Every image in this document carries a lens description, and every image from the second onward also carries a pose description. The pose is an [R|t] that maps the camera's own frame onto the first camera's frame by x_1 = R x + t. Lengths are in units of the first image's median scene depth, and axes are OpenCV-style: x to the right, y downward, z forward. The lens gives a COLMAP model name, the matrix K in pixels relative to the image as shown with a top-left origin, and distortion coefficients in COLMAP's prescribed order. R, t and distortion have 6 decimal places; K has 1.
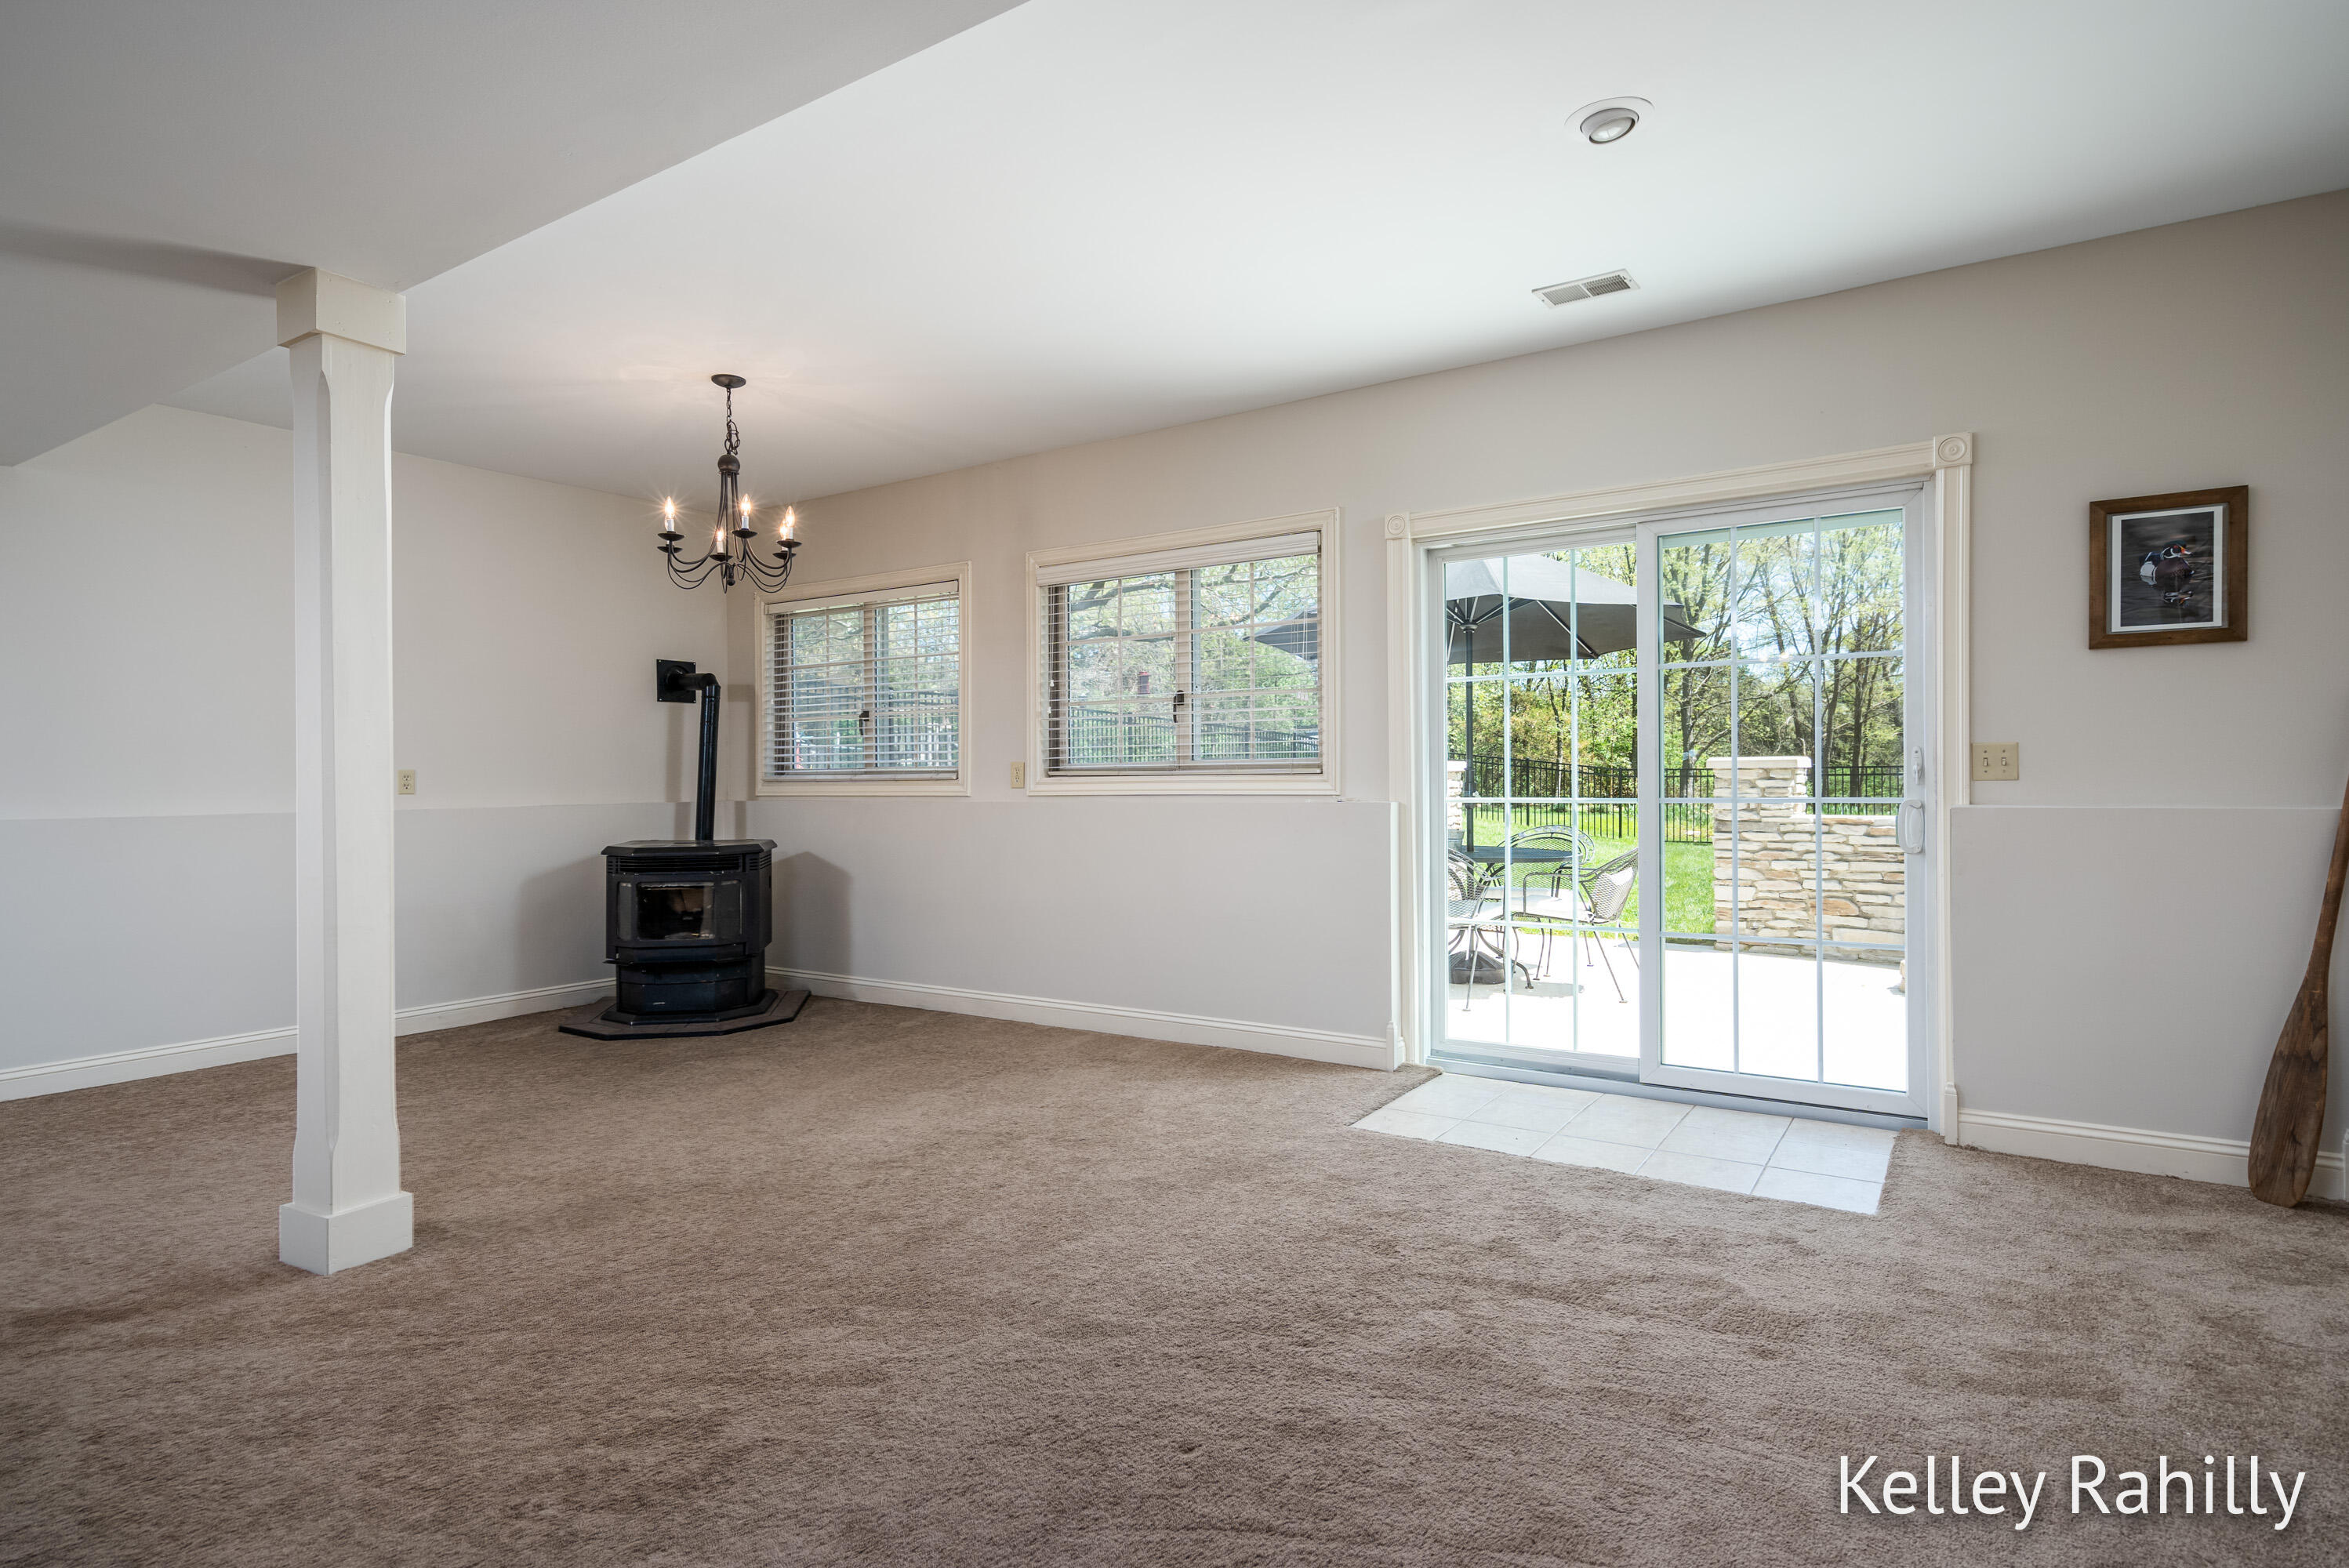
lens RADIAL K [[1225.7, 0, 1174.2], [0, 1225.7, 782.6], [0, 0, 1]] dist [0.000653, -0.000185]
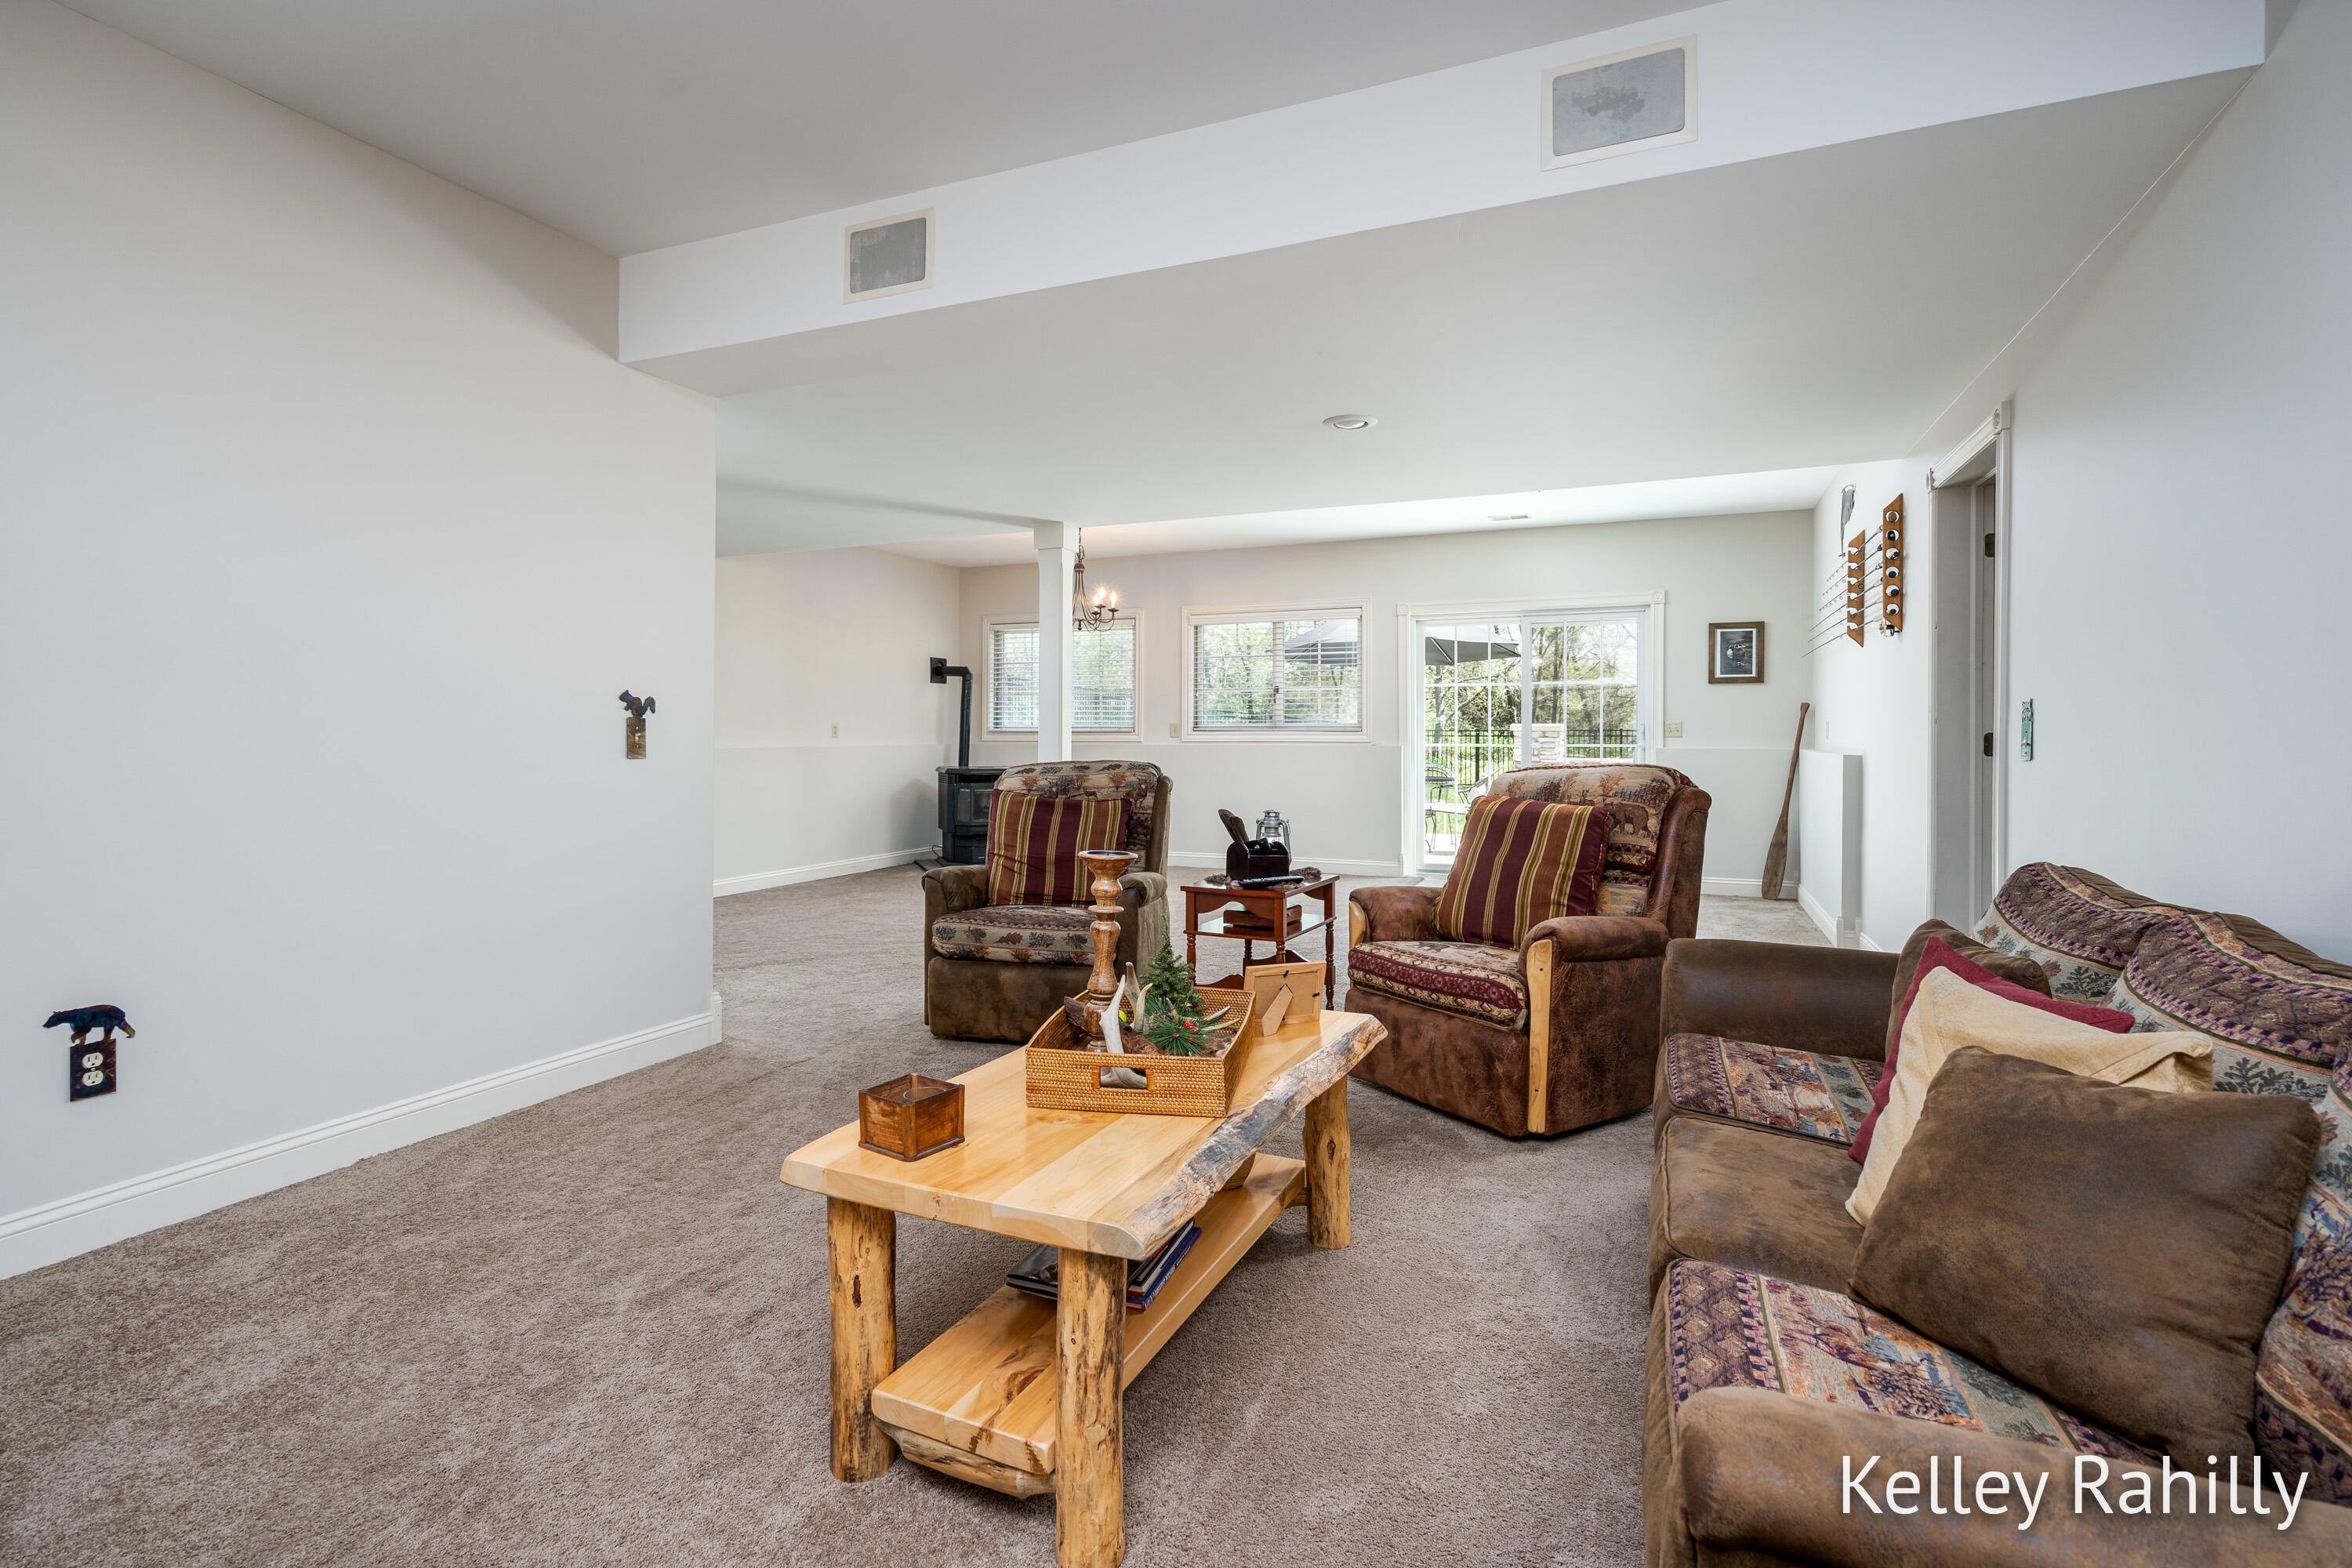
lens RADIAL K [[1085.6, 0, 1196.9], [0, 1085.6, 730.8], [0, 0, 1]] dist [-0.000087, 0.000017]
pose [[0.984867, 0.010869, 0.172971, -0.426557], [-0.009647, 0.999922, -0.007901, 0.008277], [-0.173043, 0.006113, 0.984895, -0.644763]]
